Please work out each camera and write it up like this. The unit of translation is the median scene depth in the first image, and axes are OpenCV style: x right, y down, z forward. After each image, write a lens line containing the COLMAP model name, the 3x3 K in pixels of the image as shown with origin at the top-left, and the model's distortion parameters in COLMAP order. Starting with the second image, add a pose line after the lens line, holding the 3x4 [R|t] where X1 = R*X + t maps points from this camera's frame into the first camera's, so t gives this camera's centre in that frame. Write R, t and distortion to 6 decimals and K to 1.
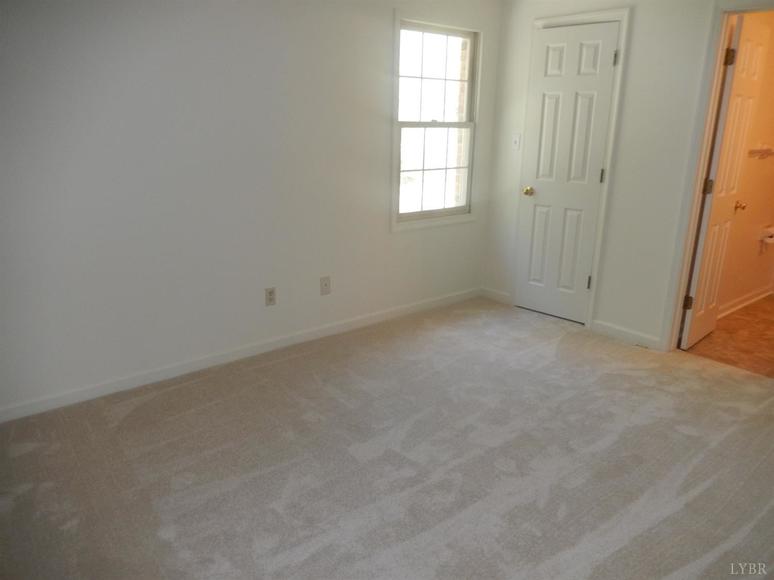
lens RADIAL K [[579.8, 0, 386.0], [0, 579.8, 288.5], [0, 0, 1]] dist [-0.013576, -0.000133]
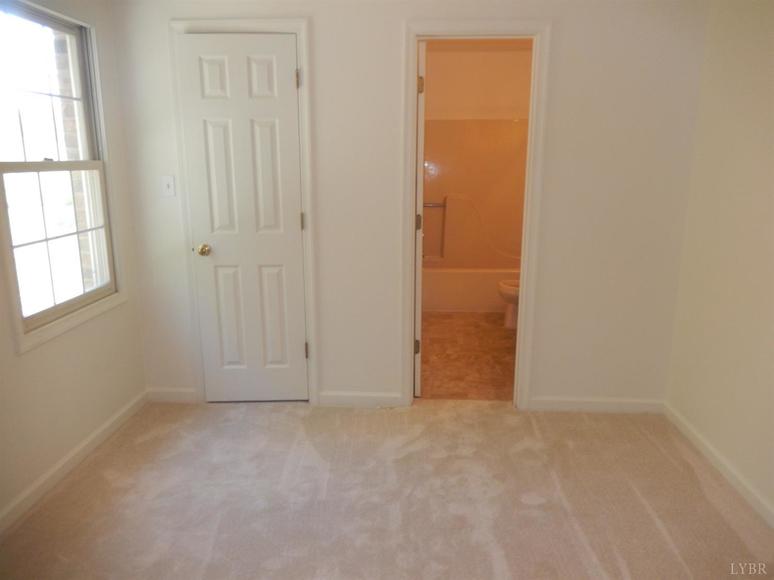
lens RADIAL K [[579.8, 0, 390.5], [0, 579.8, 290.3], [0, 0, 1]] dist [-0.013576, -0.000133]
pose [[0.683528, -0.182421, 0.706762, -0.131669], [0.217347, 0.975211, 0.041509, -0.102591], [-0.696815, 0.125240, 0.706233, 0.335660]]
